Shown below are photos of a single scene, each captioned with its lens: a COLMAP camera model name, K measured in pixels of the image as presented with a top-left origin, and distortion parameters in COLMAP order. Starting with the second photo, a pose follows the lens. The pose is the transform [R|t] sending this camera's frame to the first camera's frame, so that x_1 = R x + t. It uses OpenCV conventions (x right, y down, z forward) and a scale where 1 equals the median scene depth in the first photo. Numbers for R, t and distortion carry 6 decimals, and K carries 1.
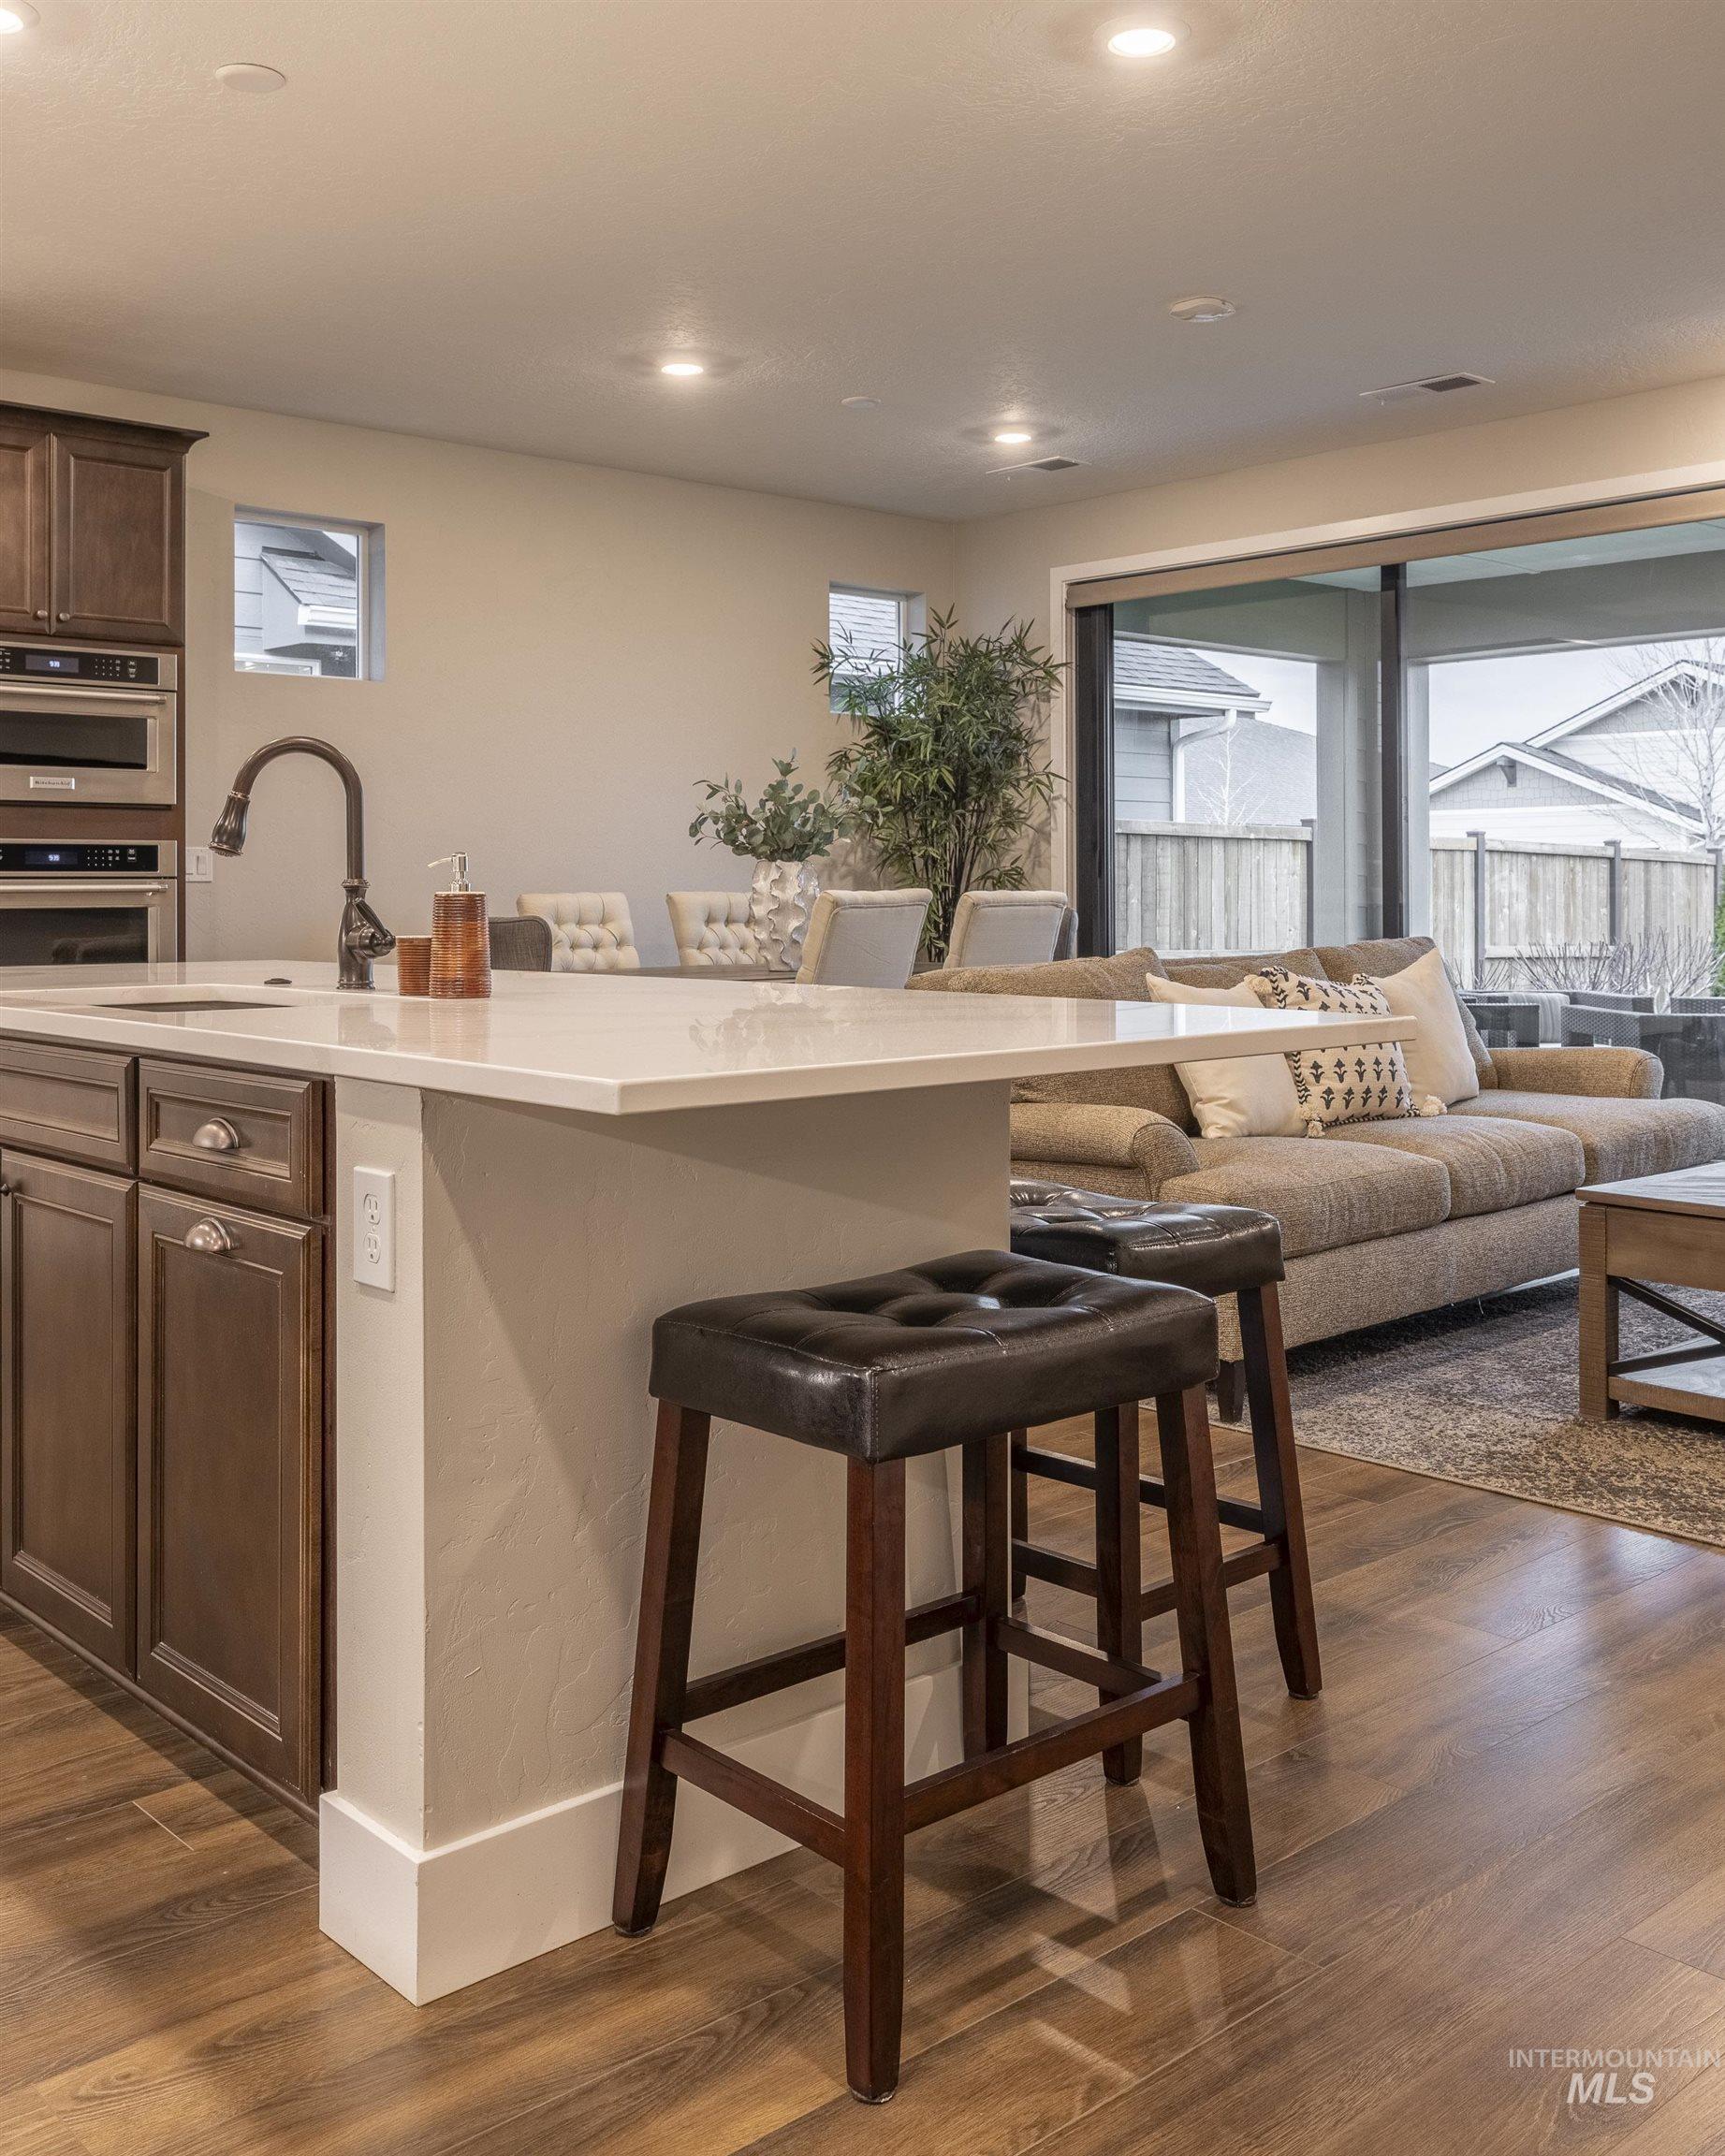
lens RADIAL K [[2015.5, 0, 838.8], [0, 2015.5, 899.4], [0, 0, 1]] dist [0.013944, 0.000000]
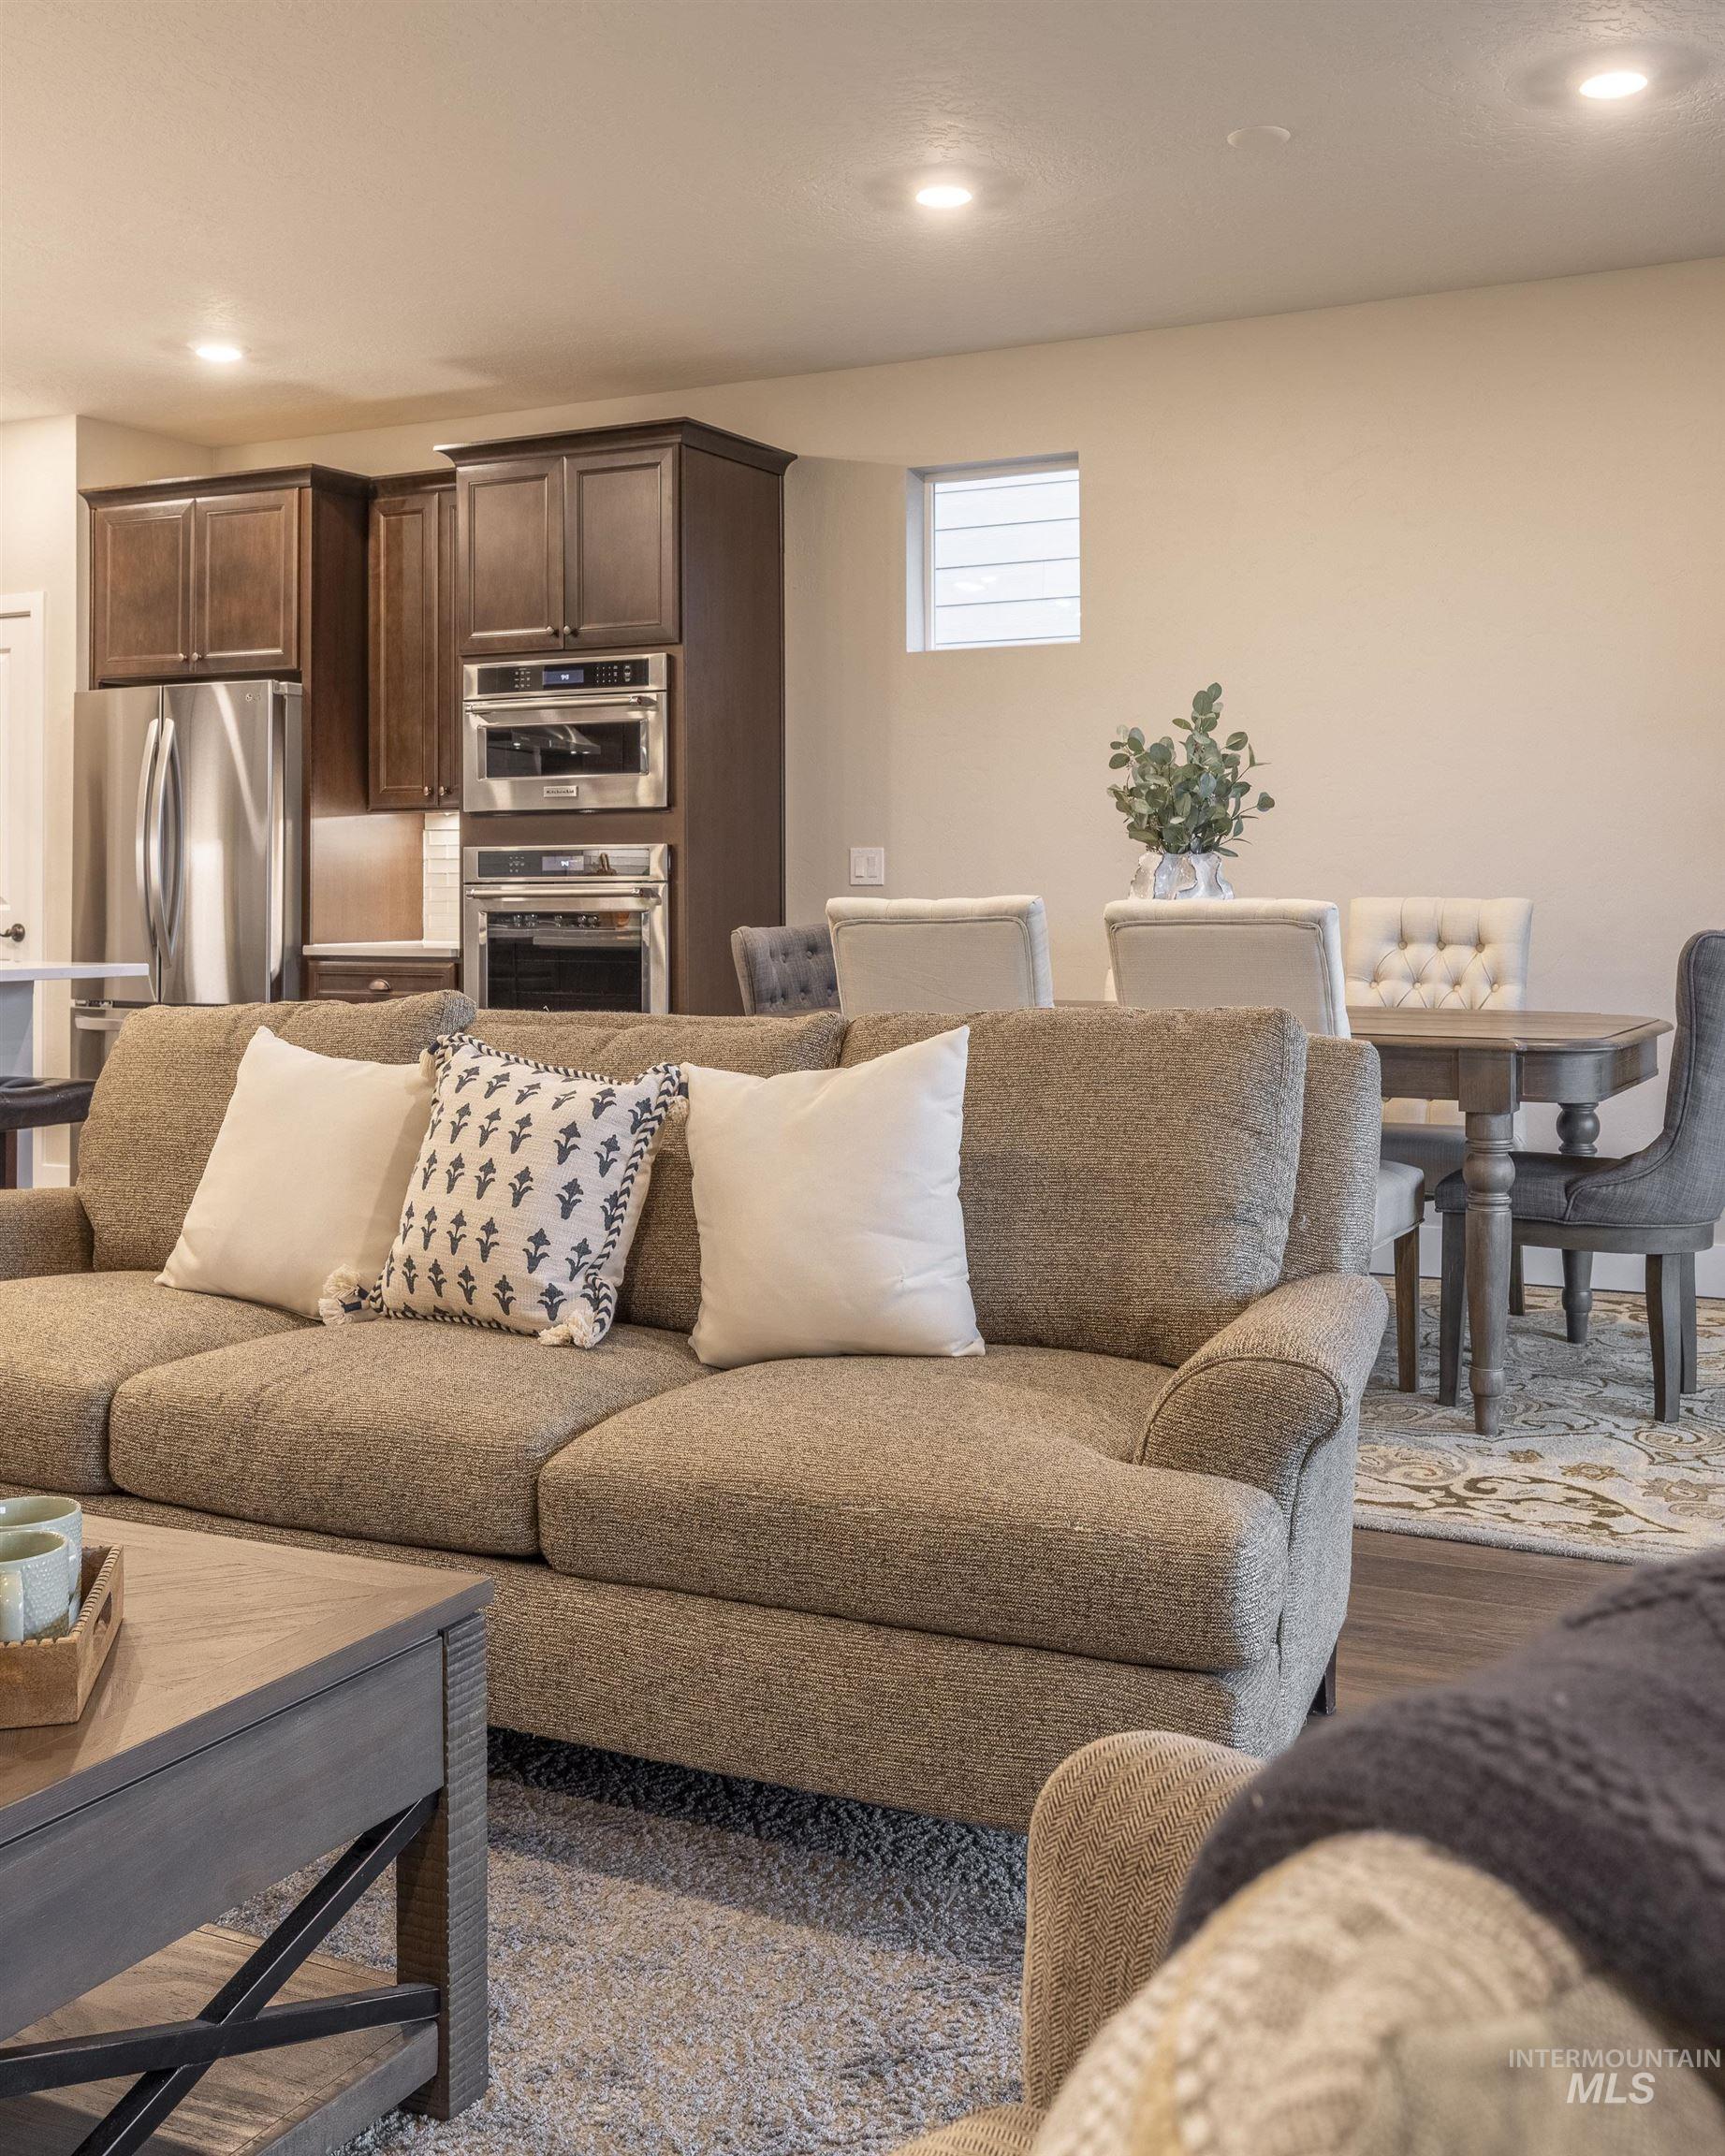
lens RADIAL K [[2156.1, 0, 905.1], [0, 2156.1, 925.5], [0, 0, 1]] dist [-0.014525, 0.000000]
pose [[0.366672, 0.014376, -0.930239, 0.608504], [-0.003117, 0.999894, 0.014224, -0.004512], [0.930345, -0.002316, 0.366678, 0.650573]]
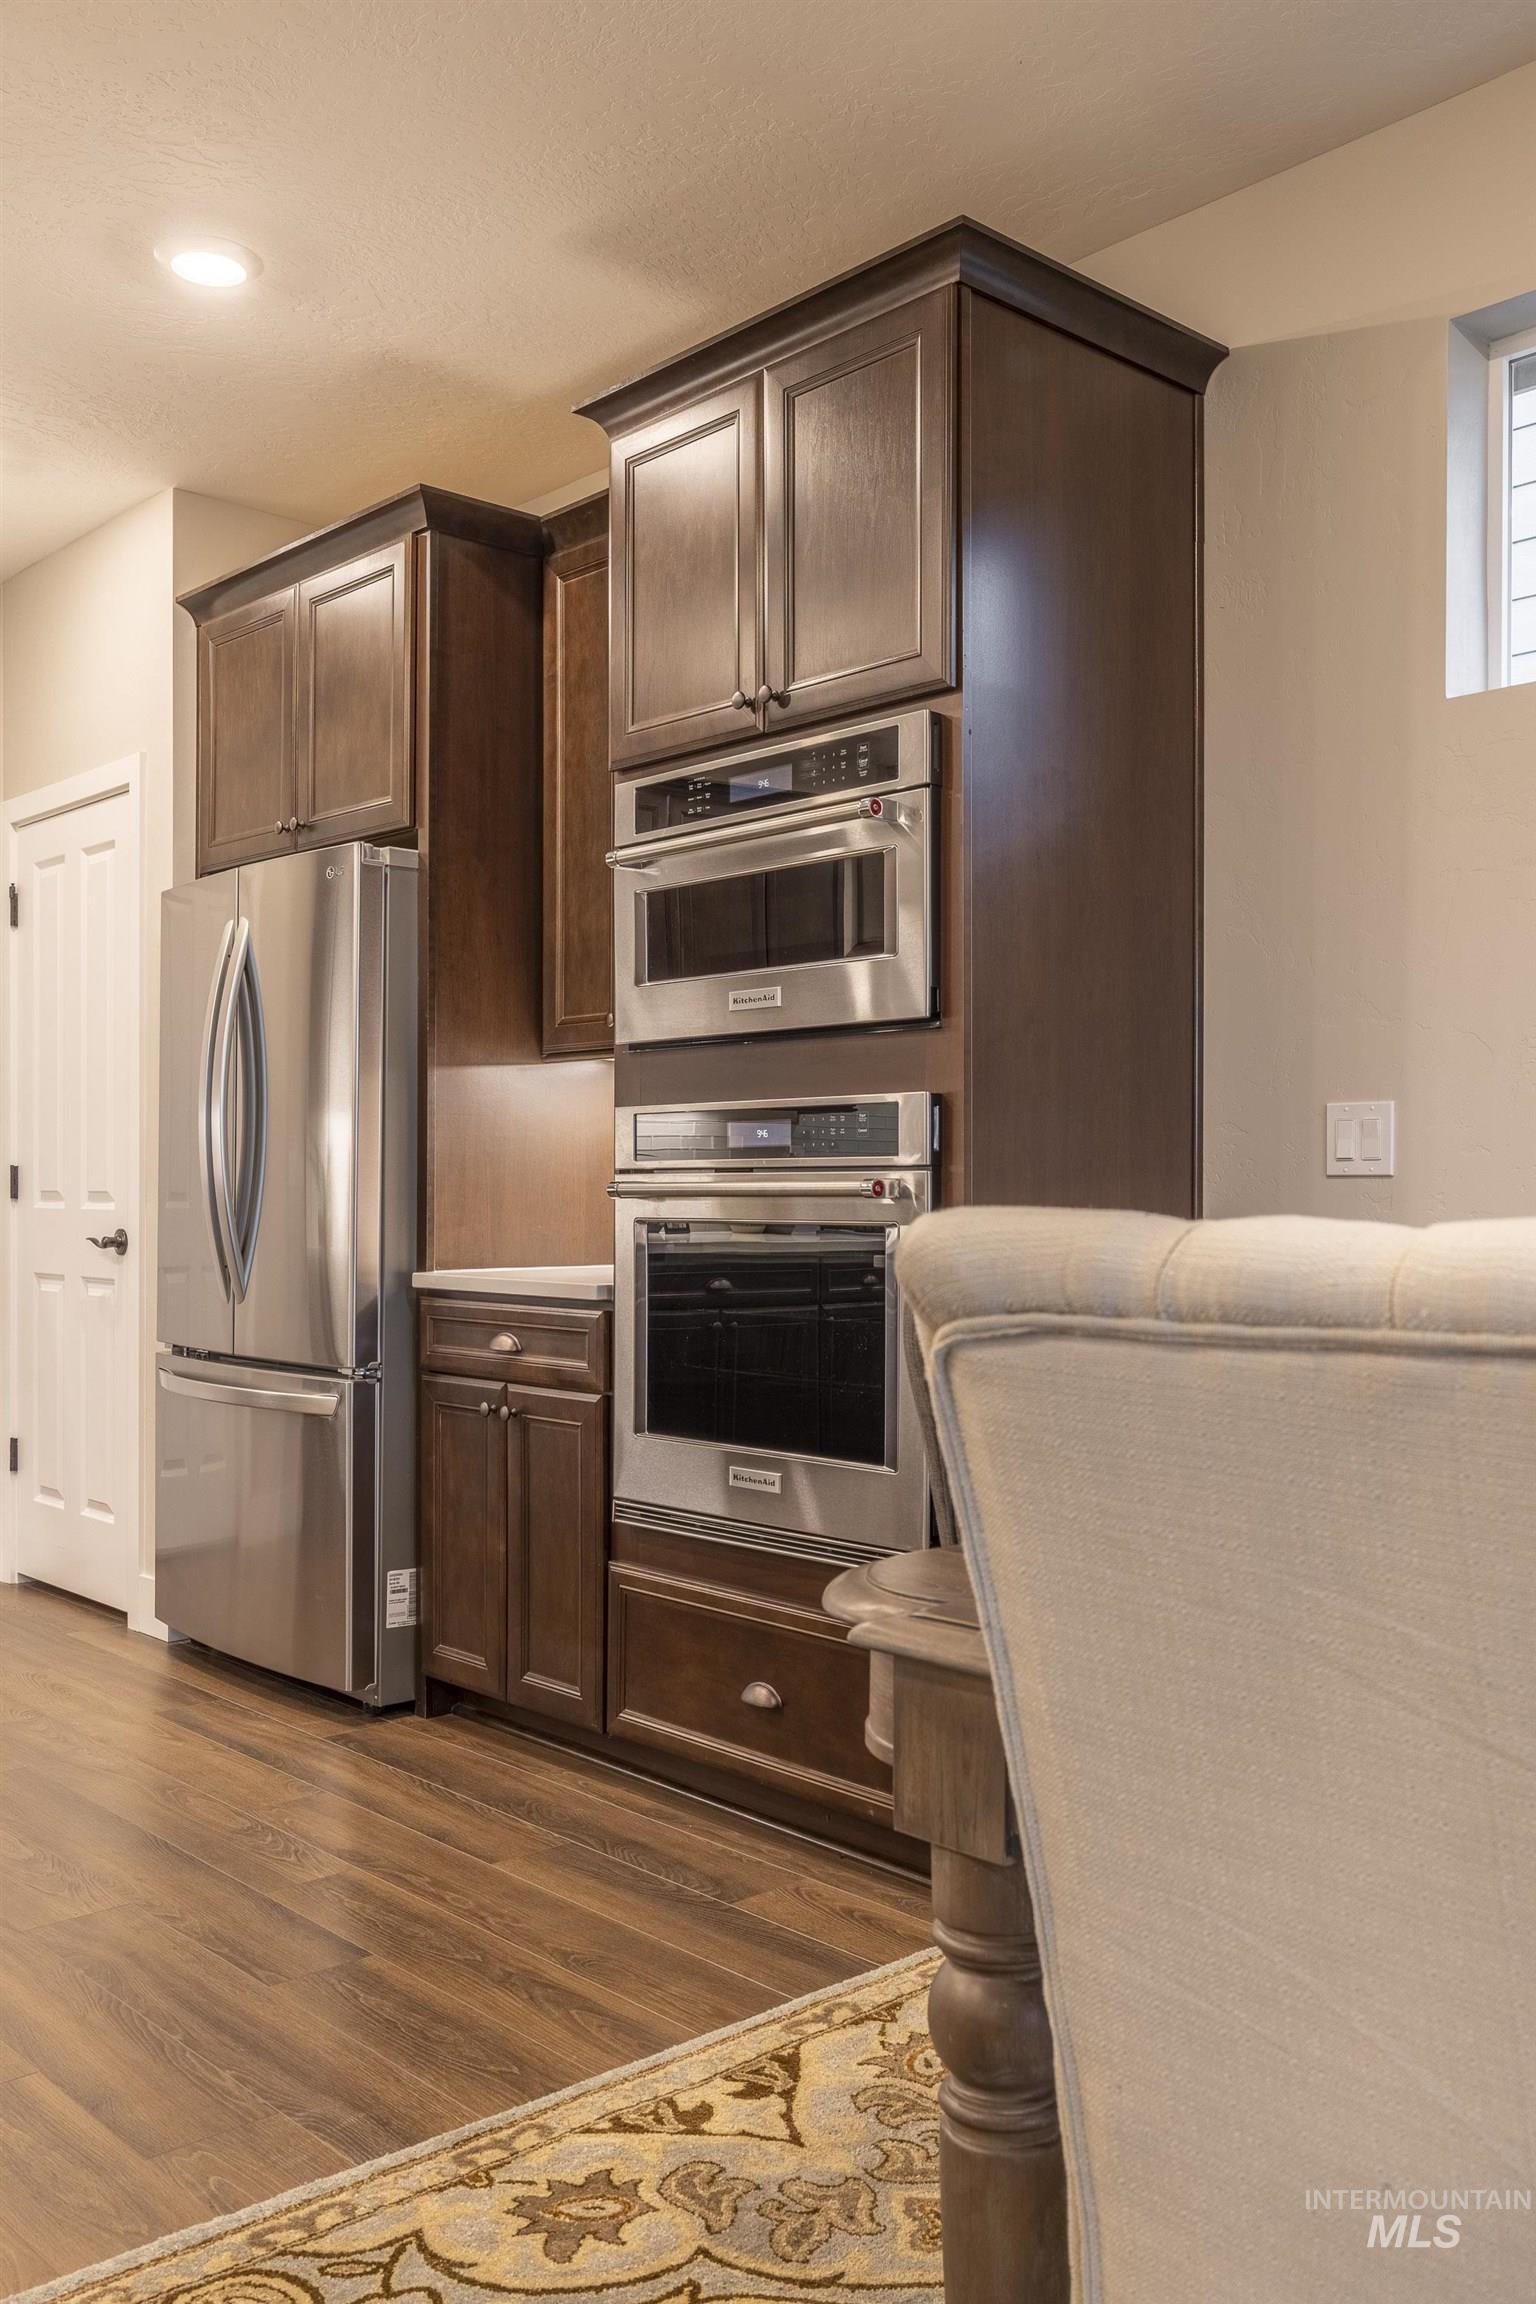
lens RADIAL K [[1968.5, 0, 749.8], [0, 1968.5, 1212.0], [0, 0, 1]] dist [-0.013568, 0.000179]
pose [[0.007064, 0.011123, -0.999913, 0.130659], [-0.008395, 0.999904, 0.011064, -0.004516], [0.999940, 0.008316, 0.007157, 0.854251]]
